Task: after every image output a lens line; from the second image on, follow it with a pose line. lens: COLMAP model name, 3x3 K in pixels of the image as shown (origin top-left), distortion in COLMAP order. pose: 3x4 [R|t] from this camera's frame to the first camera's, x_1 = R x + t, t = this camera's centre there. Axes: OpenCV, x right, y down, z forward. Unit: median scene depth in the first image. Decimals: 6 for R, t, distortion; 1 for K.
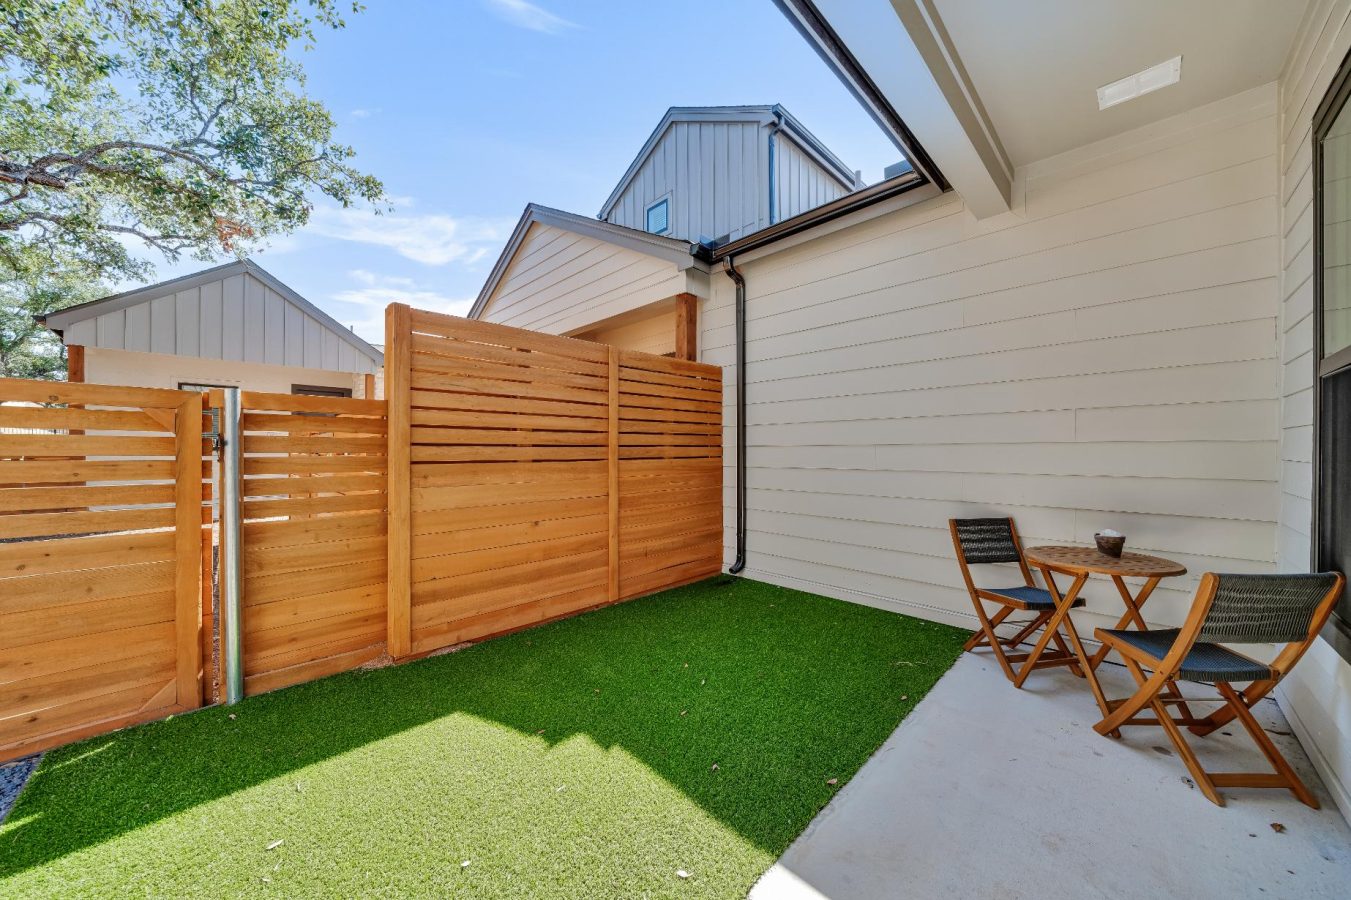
lens RADIAL K [[464.8, 0, 675.4], [0, 464.8, 446.3], [0, 0, 1]] dist [-0.009522, -0.000045]
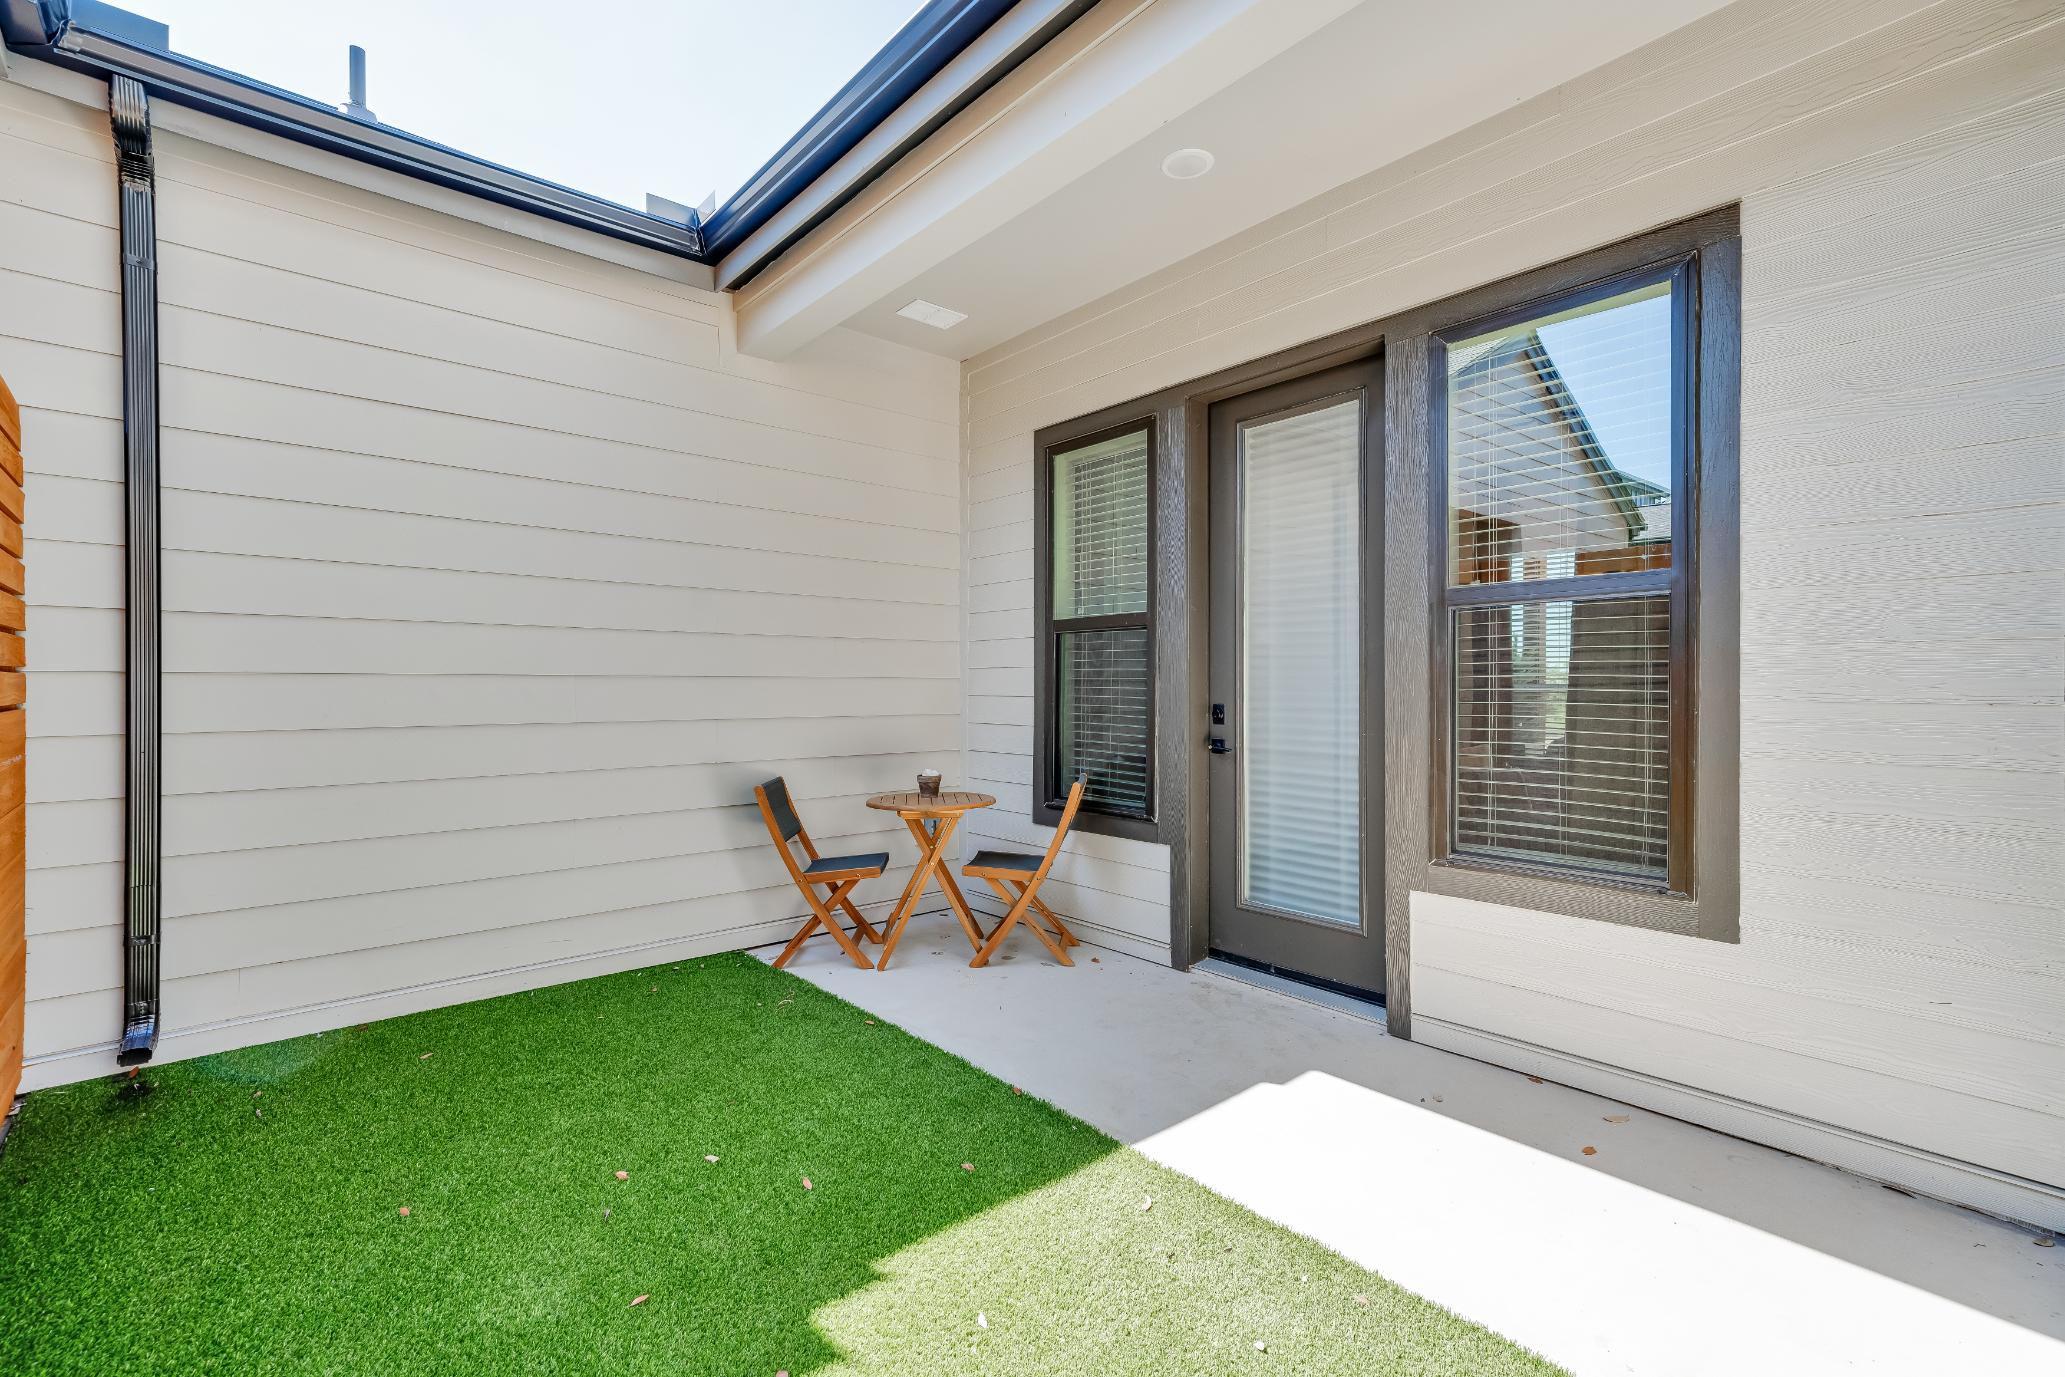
lens RADIAL K [[915.7, 0, 1033.4], [0, 915.7, 698.7], [0, 0, 1]] dist [0.001036, 0.000230]
pose [[0.070581, -0.002860, 0.997502, -0.835639], [-0.006873, 0.999971, 0.003353, 0.022268], [-0.997482, -0.007092, 0.070559, 0.577948]]
